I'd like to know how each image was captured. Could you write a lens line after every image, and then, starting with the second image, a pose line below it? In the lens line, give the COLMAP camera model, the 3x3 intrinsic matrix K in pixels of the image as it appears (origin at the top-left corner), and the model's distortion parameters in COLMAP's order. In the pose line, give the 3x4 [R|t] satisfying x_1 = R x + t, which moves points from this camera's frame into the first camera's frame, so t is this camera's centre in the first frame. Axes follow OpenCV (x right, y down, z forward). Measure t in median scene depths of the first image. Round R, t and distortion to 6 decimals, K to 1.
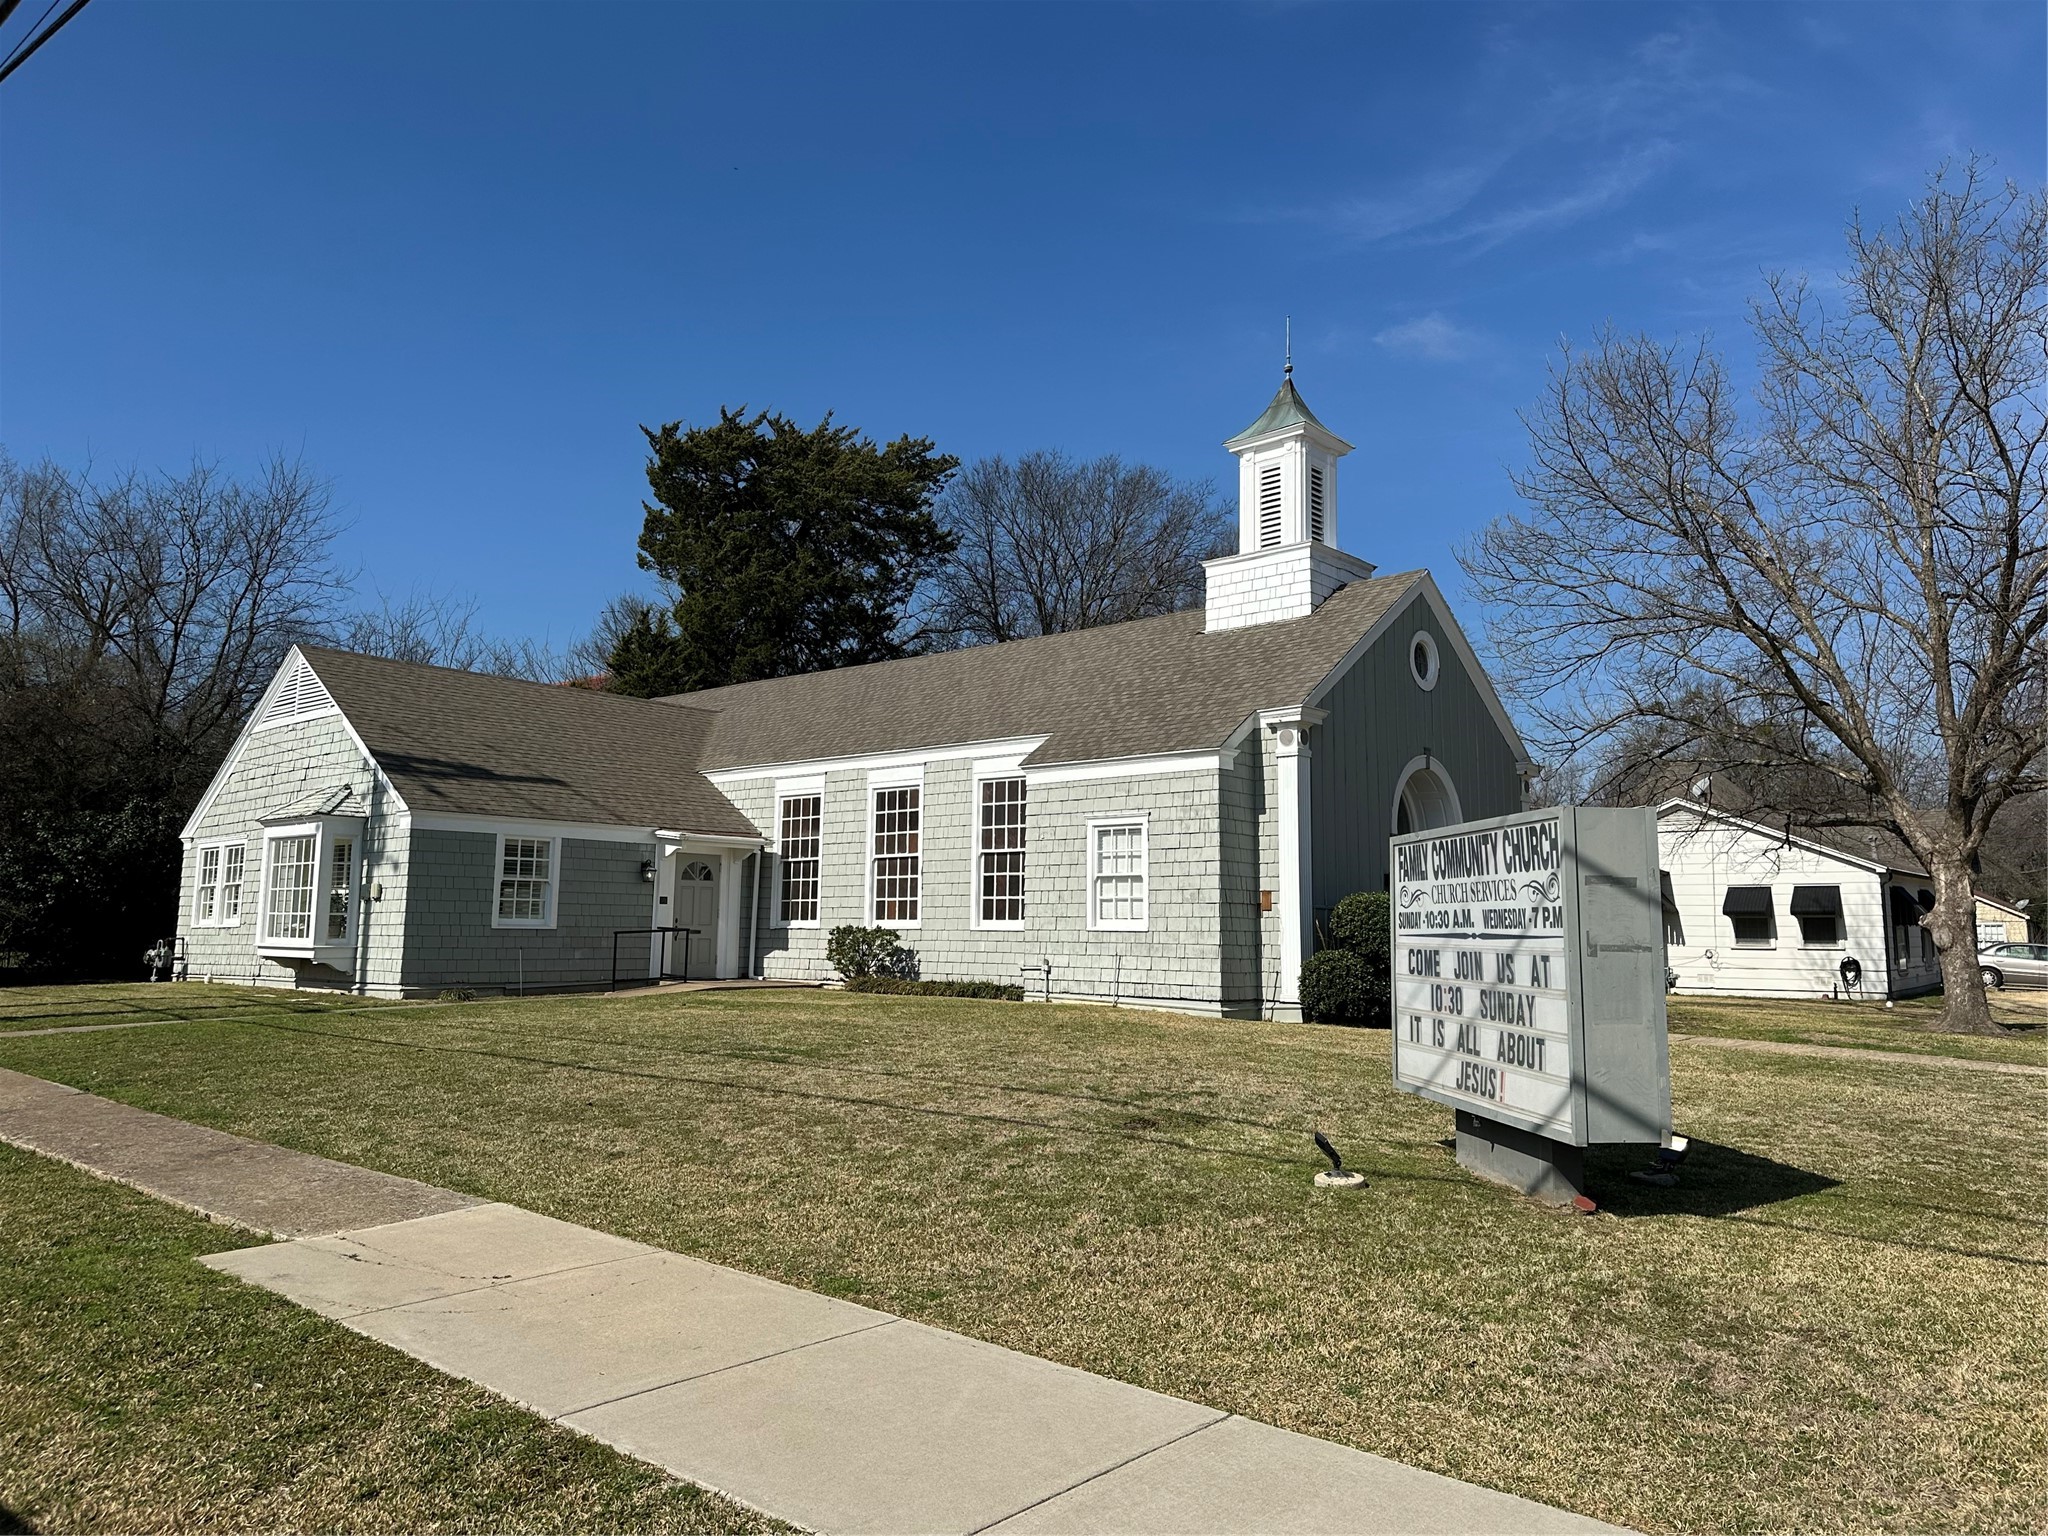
lens RADIAL K [[1445.8, 0, 1036.4], [0, 1445.8, 763.6], [0, 0, 1]] dist [0.074460, -0.078166]
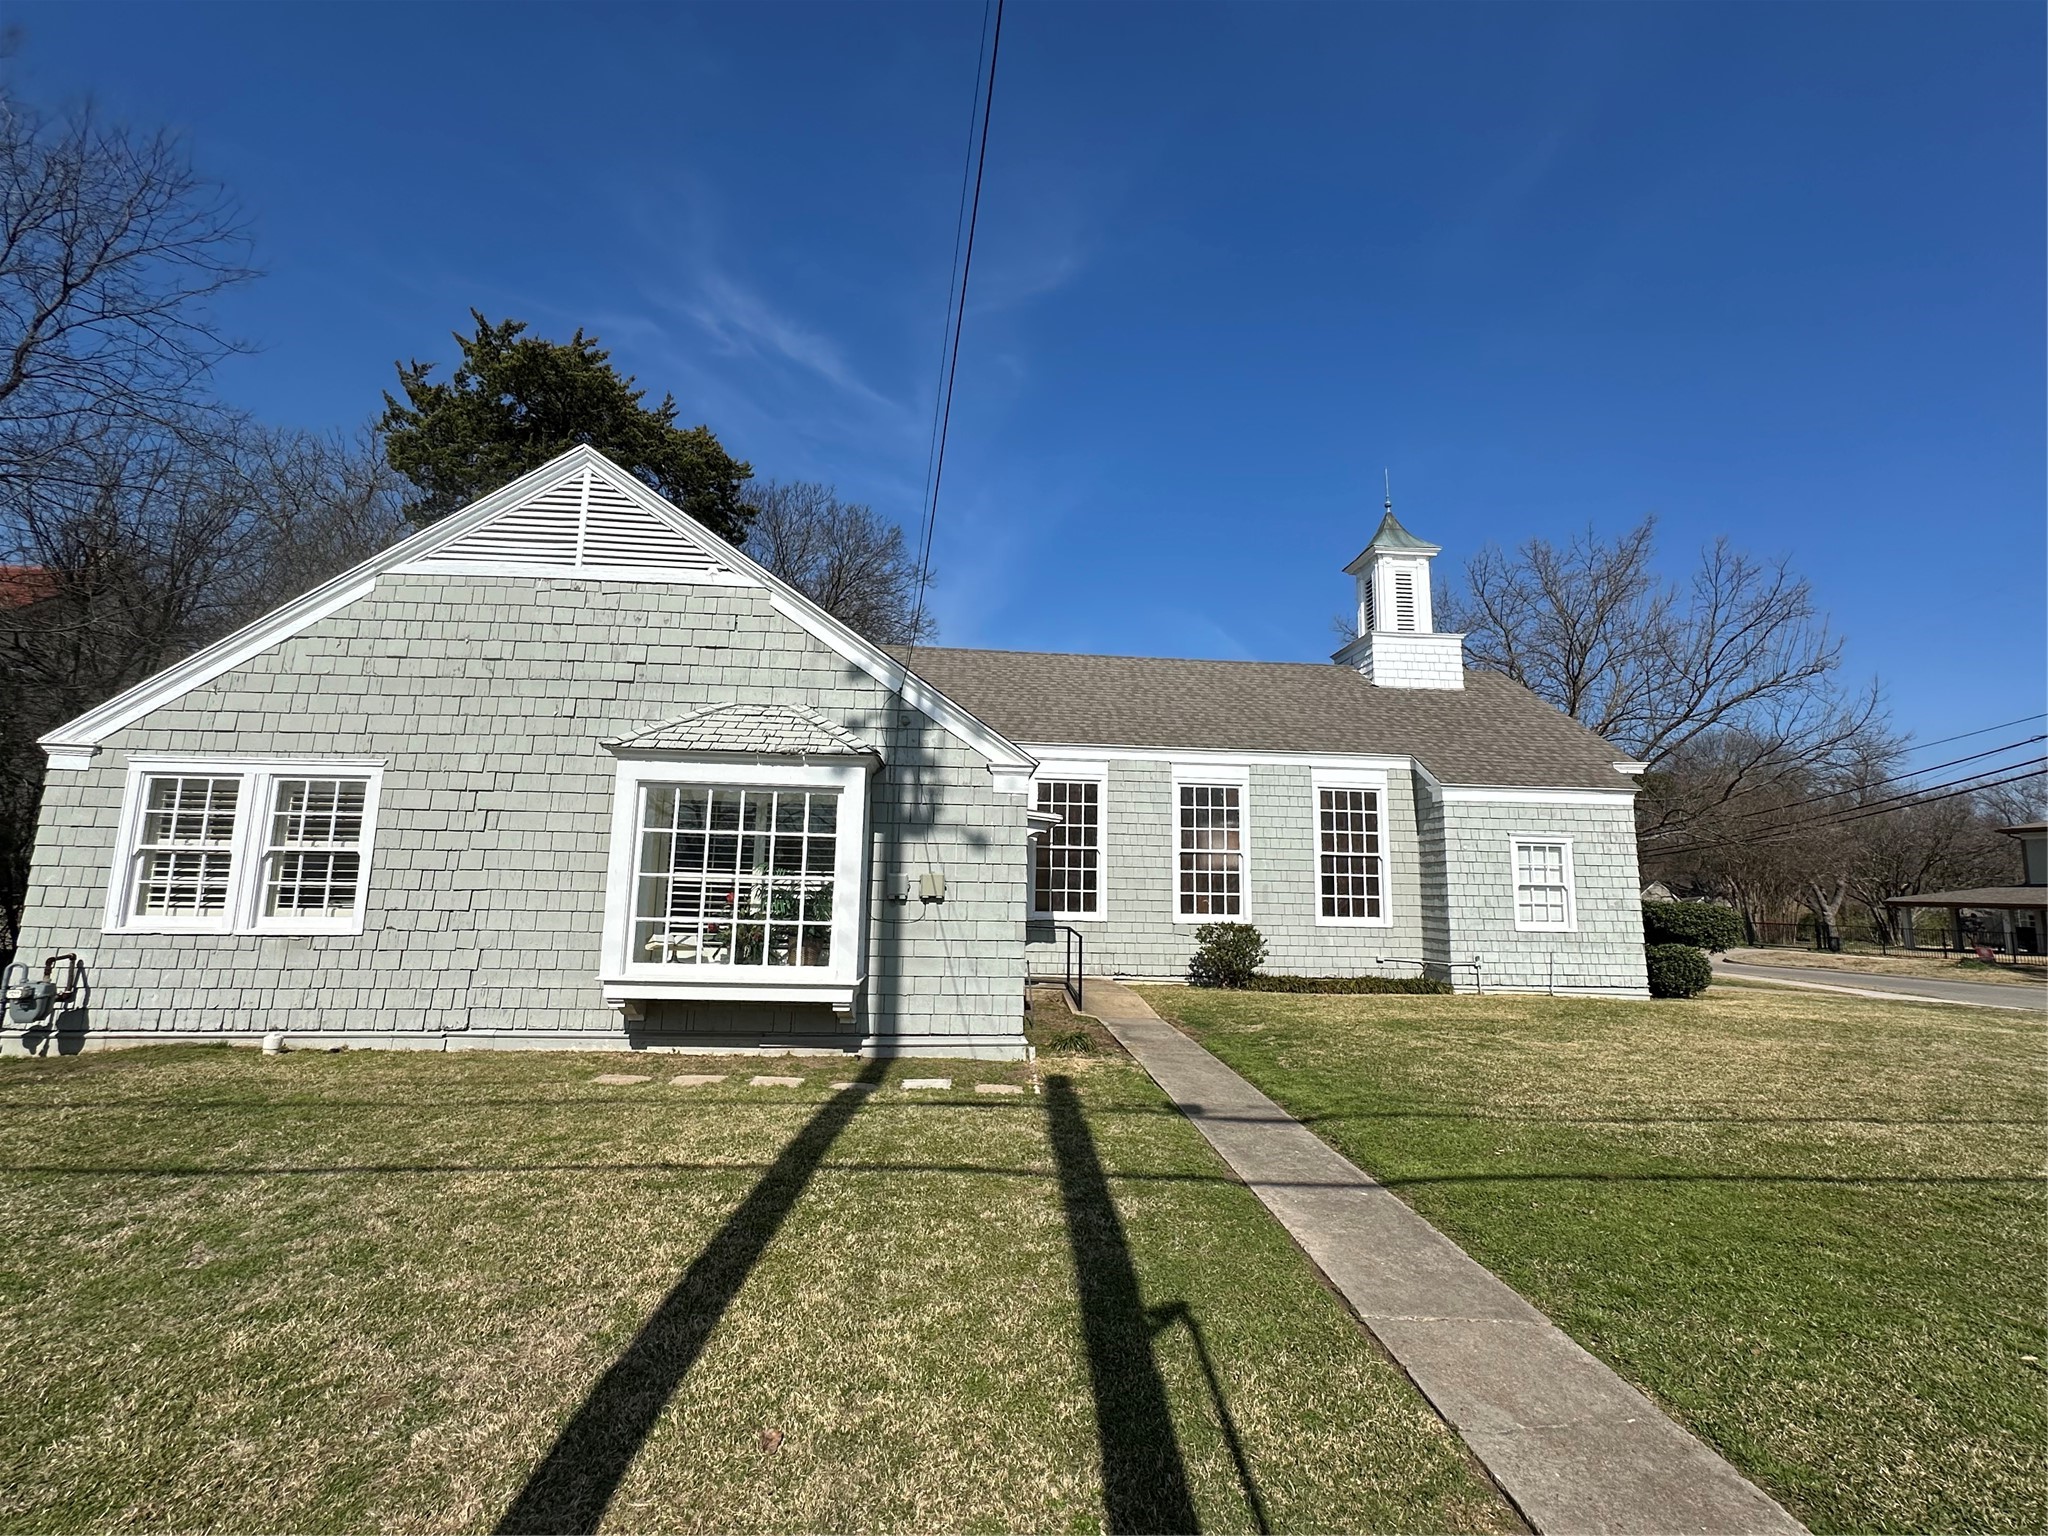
lens RADIAL K [[897.3, 0, 1026.0], [0, 897.3, 763.7], [0, 0, 1]] dist [-0.000208, 0.001101]
pose [[0.700133, 0.102180, 0.706663, -0.652171], [-0.097687, 0.994109, -0.046959, 0.045223], [-0.707299, -0.036154, 0.705990, 0.652687]]
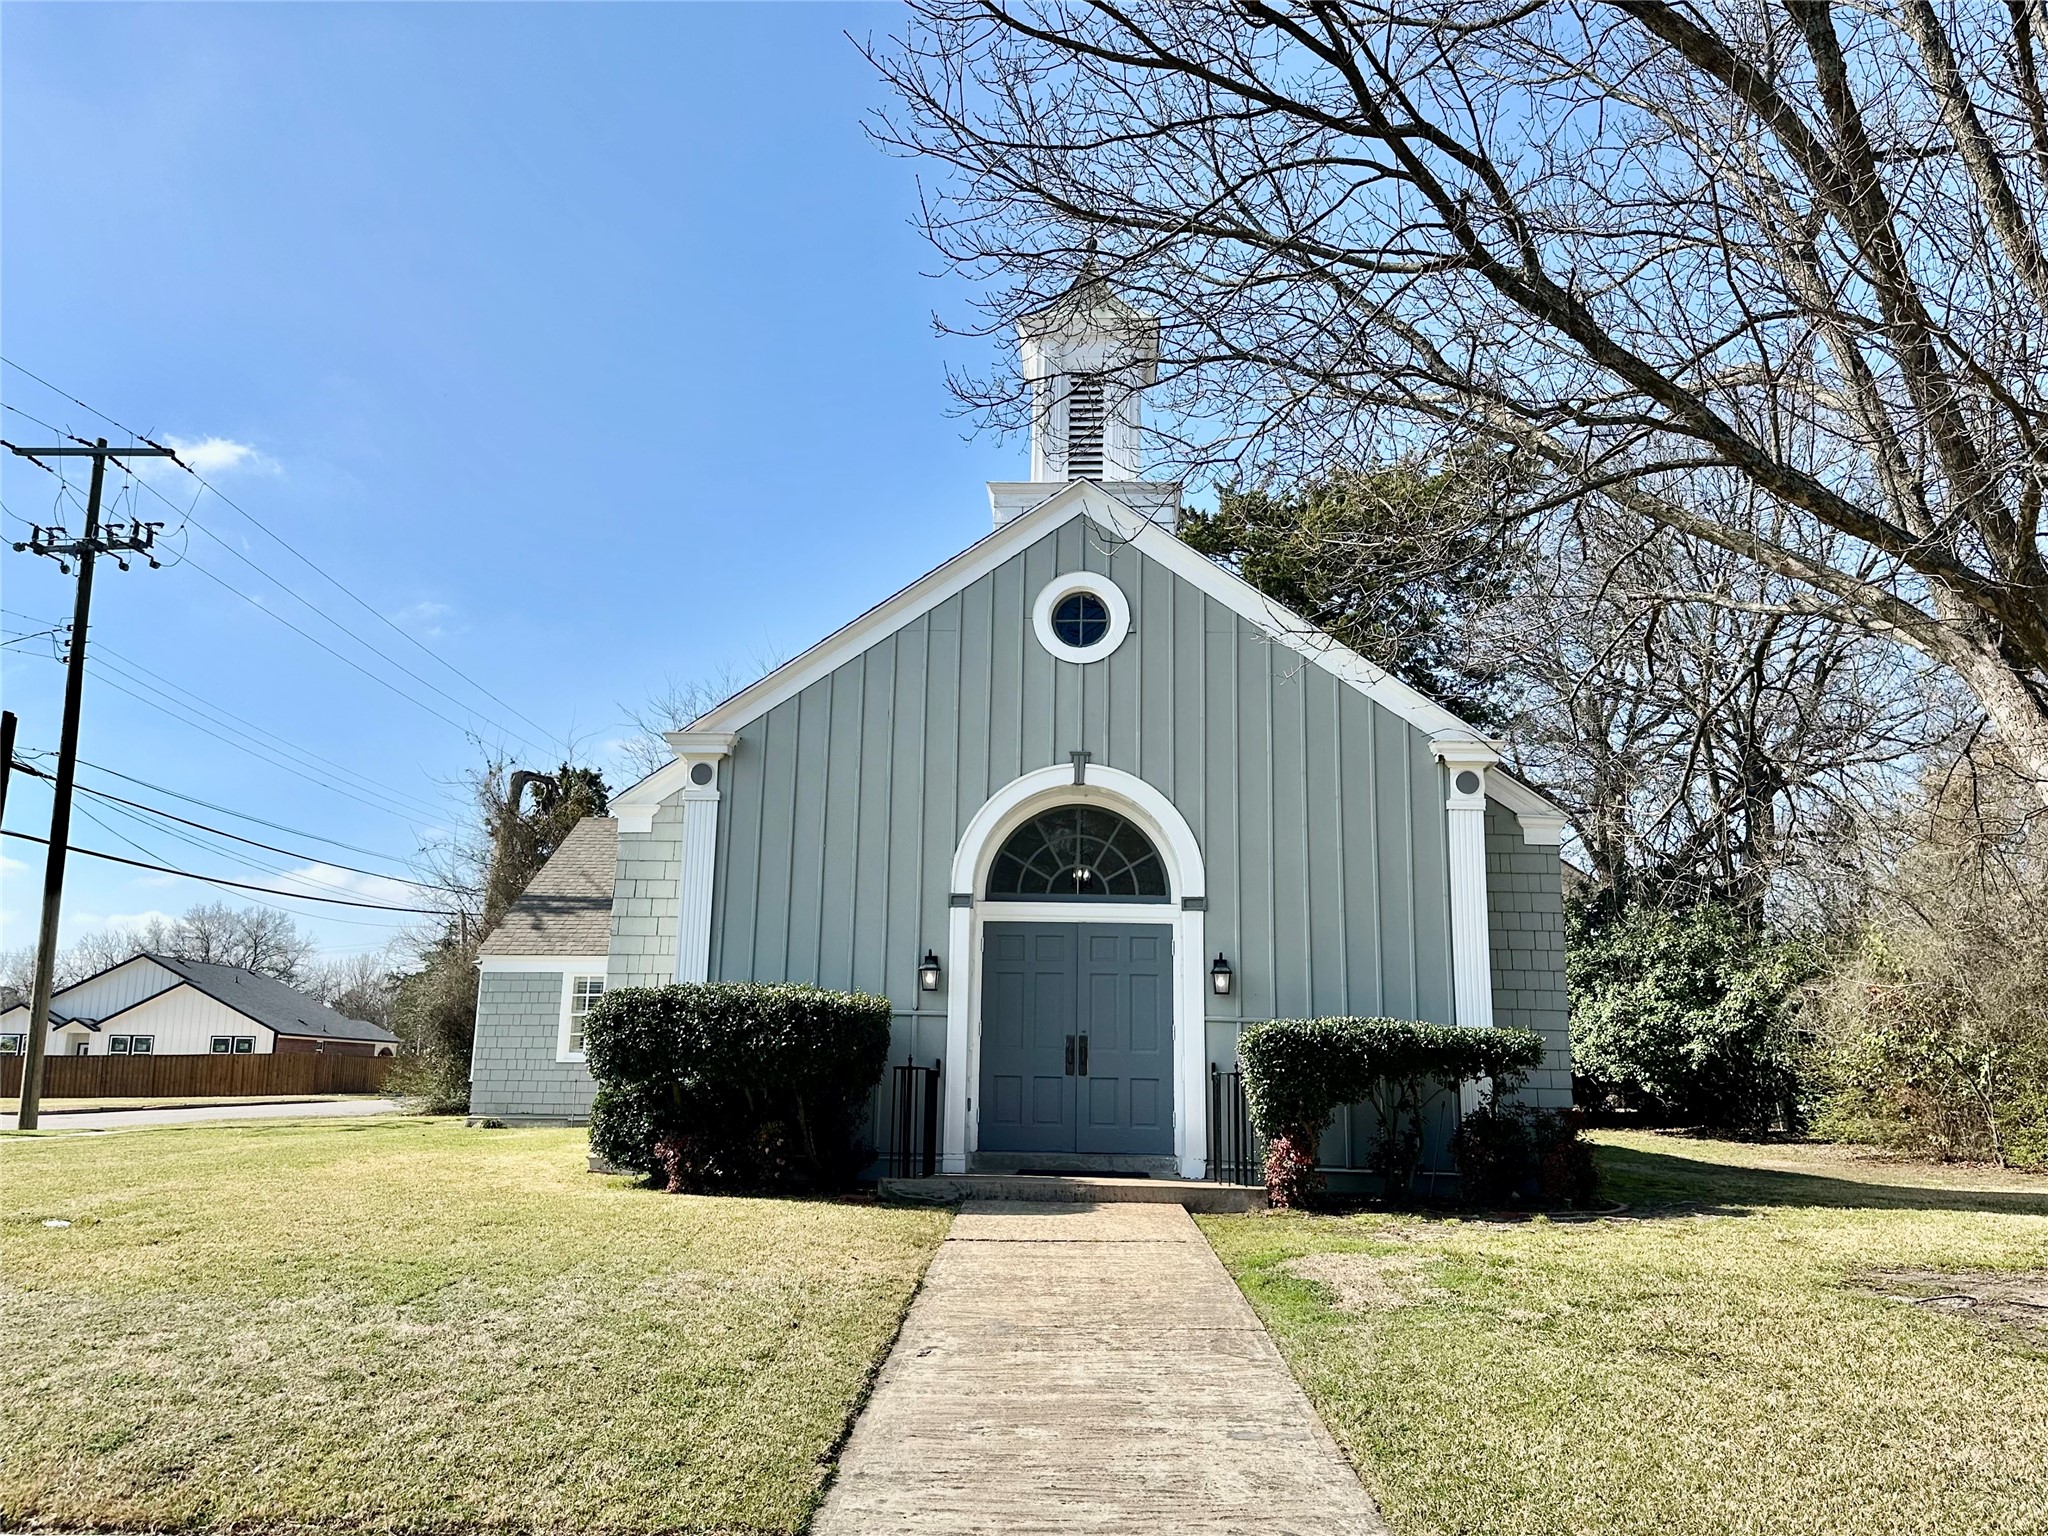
lens RADIAL K [[1602.2, 0, 1023.9], [0, 1602.2, 754.2], [0, 0, 1]] dist [0.002960, -0.005002]
pose [[0.617279, -0.162748, -0.769727, 0.731926], [0.087436, 0.986500, -0.138463, 0.078444], [0.781871, 0.018168, 0.623176, 0.506728]]
